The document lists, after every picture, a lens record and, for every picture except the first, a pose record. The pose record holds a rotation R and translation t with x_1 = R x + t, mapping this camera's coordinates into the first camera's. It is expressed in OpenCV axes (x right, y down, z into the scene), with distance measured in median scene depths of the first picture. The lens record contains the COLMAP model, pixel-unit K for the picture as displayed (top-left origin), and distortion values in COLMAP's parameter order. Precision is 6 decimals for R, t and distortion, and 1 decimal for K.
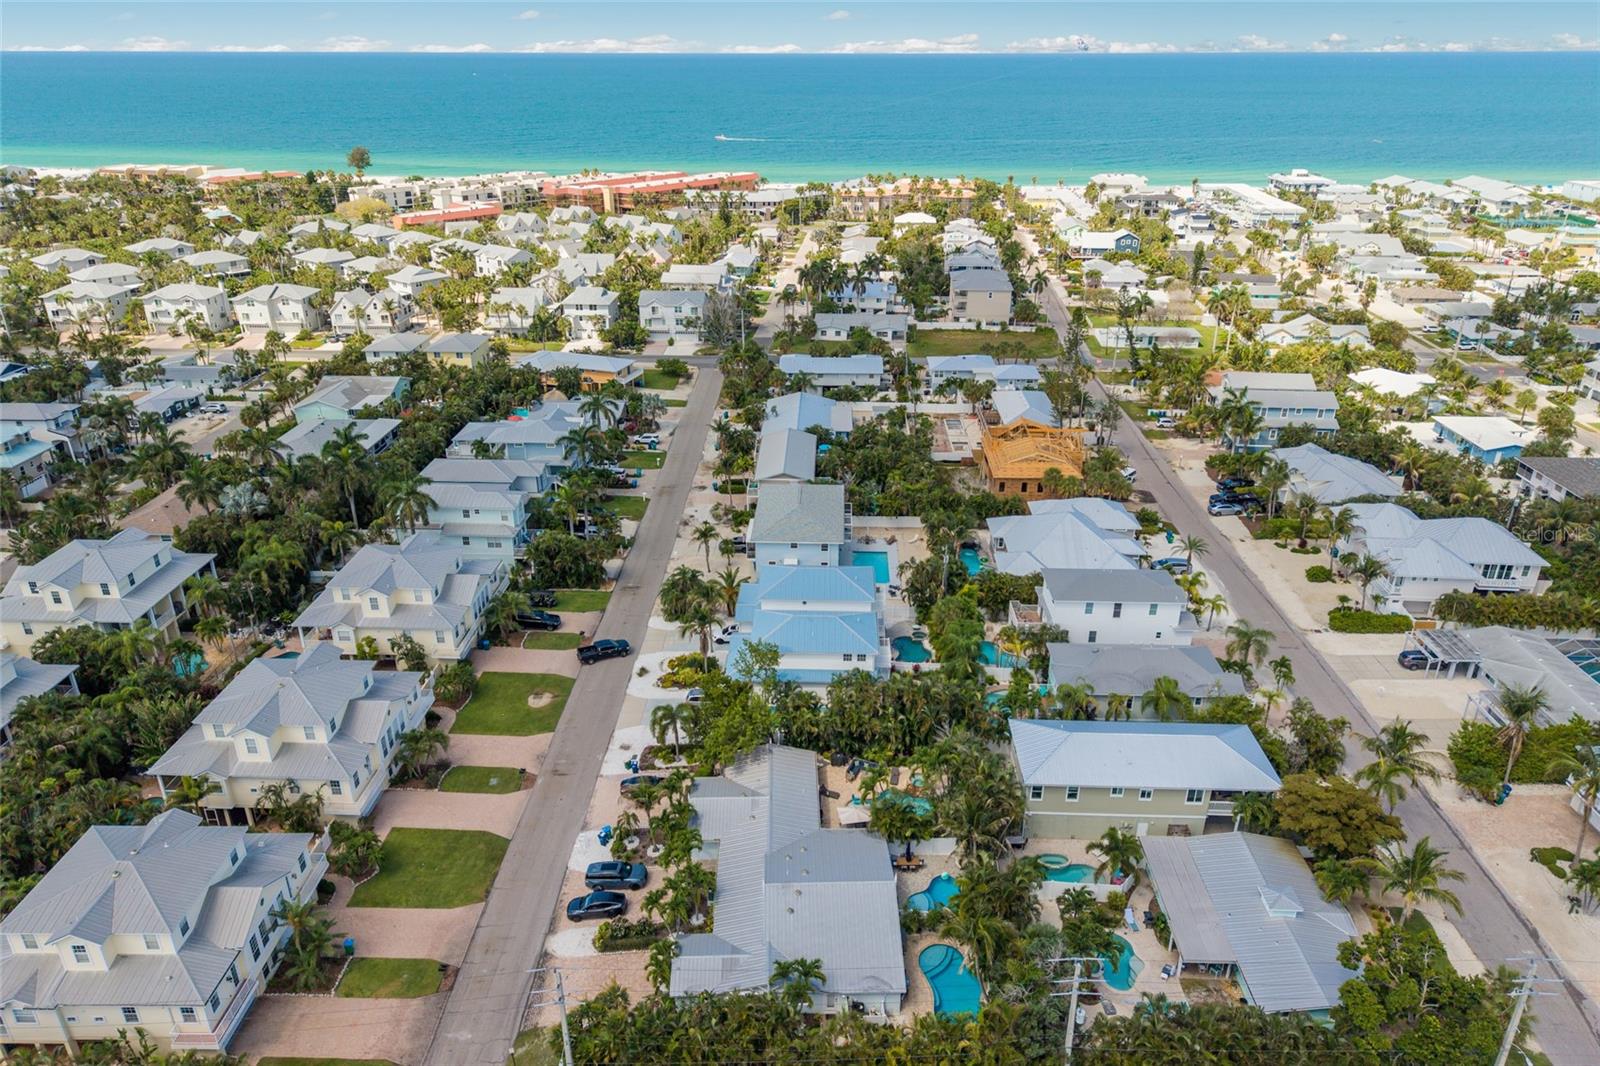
lens RADIAL K [[1051.9, 0, 800.0], [0, 1051.9, 533.0], [0, 0, 1]] dist [0.066122, -0.038717]
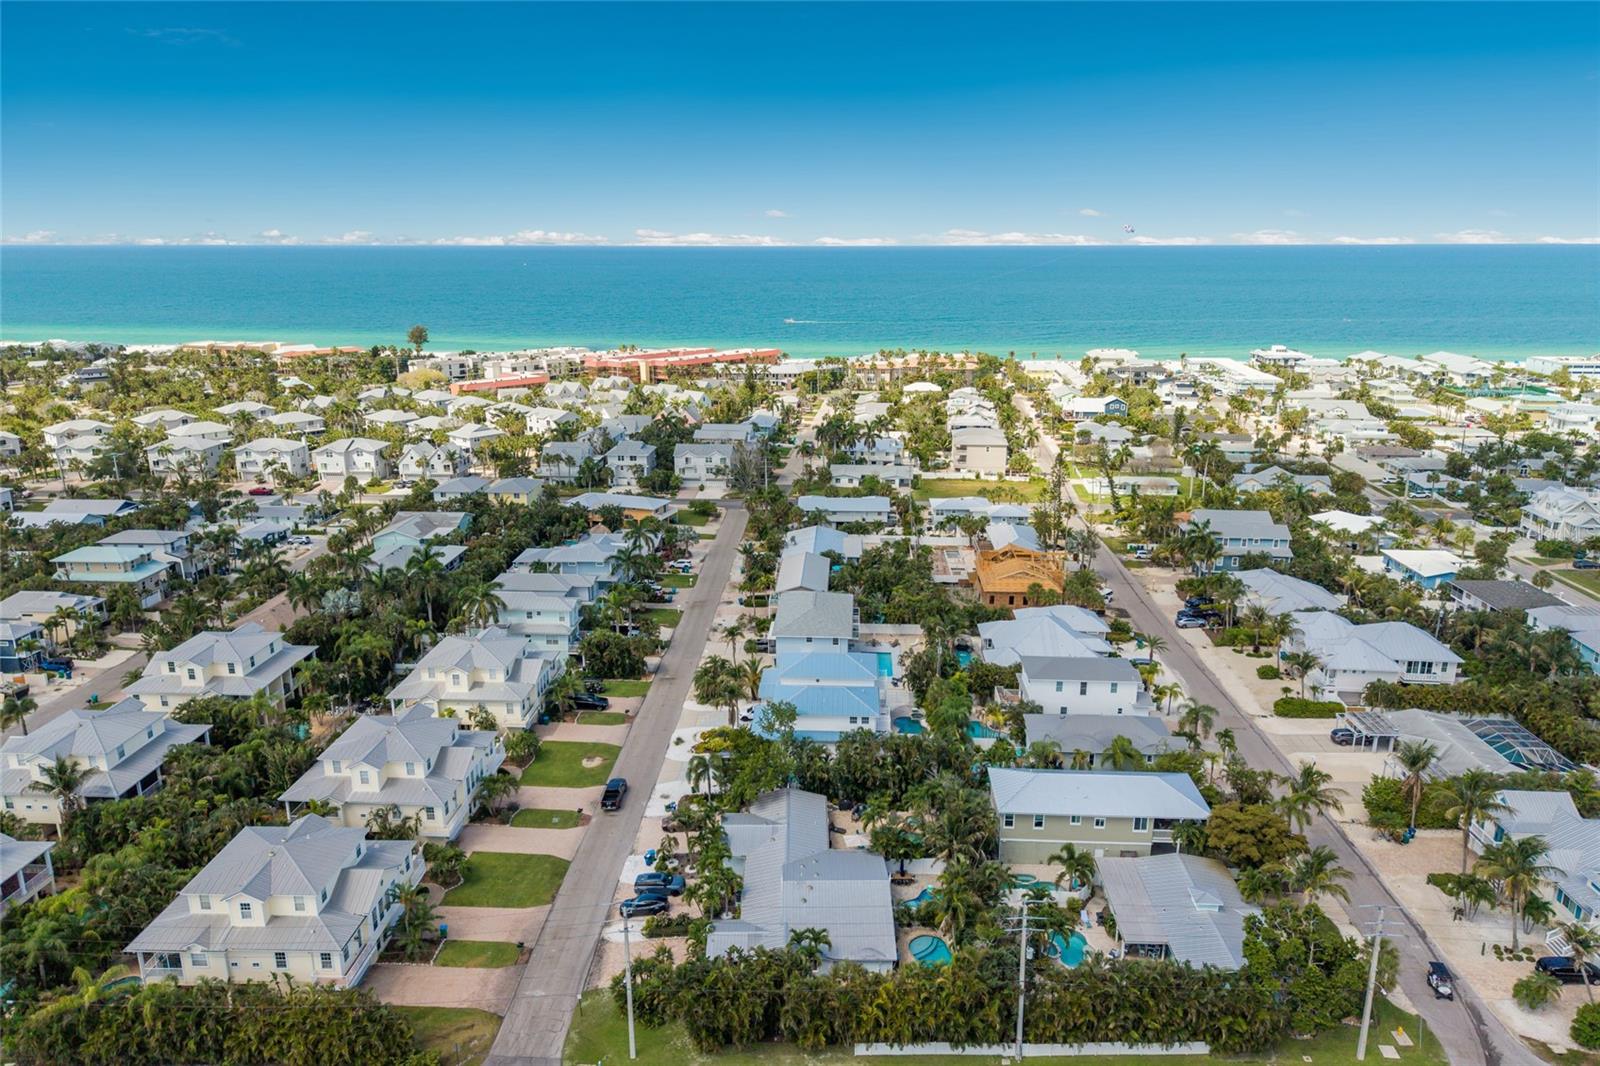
lens RADIAL K [[1017.8, 0, 800.0], [0, 1017.8, 533.0], [0, 0, 1]] dist [0.102277, -0.081662]
pose [[0.999832, 0.004553, -0.017733, 0.002417], [-0.007163, 0.988656, -0.150026, 0.045899], [0.016849, 0.150128, 0.988523, -0.097939]]
